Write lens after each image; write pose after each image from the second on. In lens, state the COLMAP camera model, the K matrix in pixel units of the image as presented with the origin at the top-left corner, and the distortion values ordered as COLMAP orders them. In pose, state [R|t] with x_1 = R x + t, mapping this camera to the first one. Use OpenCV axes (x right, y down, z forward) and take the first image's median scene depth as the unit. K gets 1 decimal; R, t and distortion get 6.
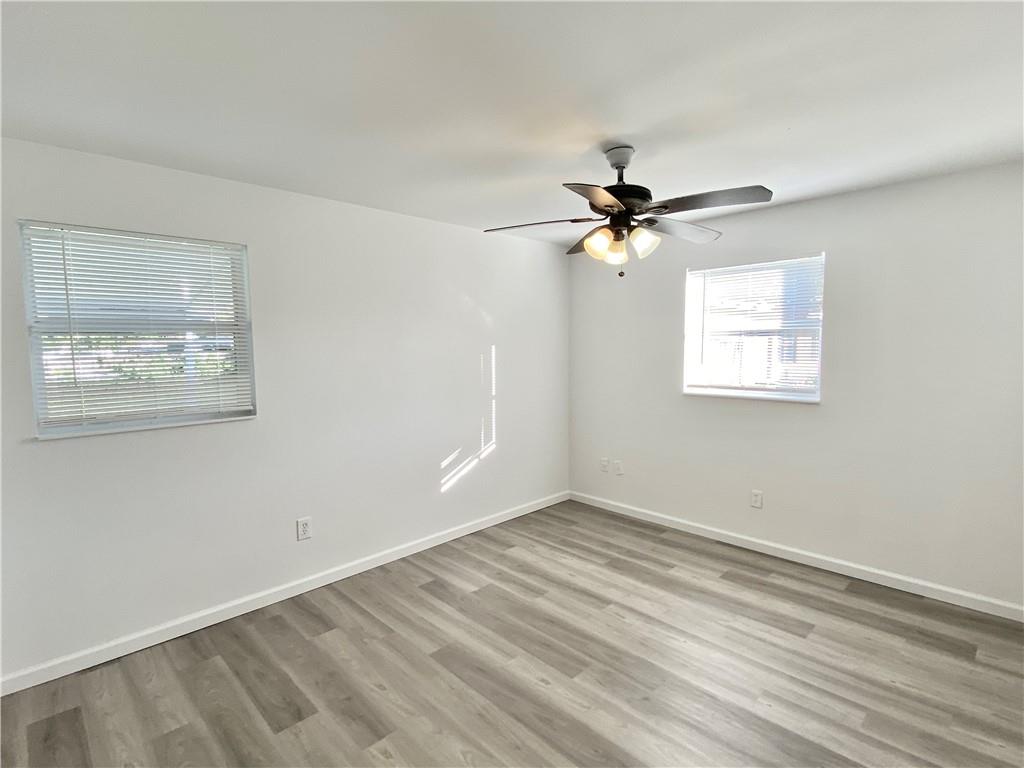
lens RADIAL K [[512.9, 0, 513.9], [0, 512.9, 384.4], [0, 0, 1]] dist [-0.001853, -0.000315]
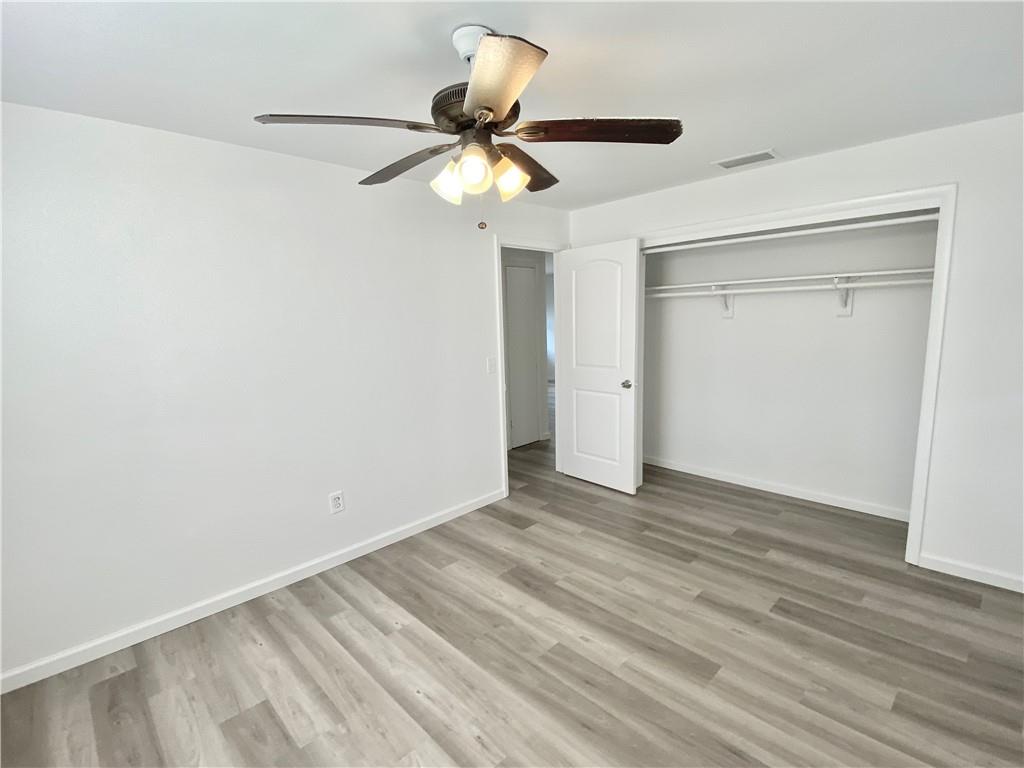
lens RADIAL K [[482.0, 0, 510.8], [0, 482.0, 380.0], [0, 0, 1]] dist [0.021069, -0.002046]
pose [[-0.999026, 0.039874, 0.018899, 0.166608], [0.043048, 0.974795, 0.218911, -0.156516], [-0.009694, 0.219512, -0.975562, 1.791650]]
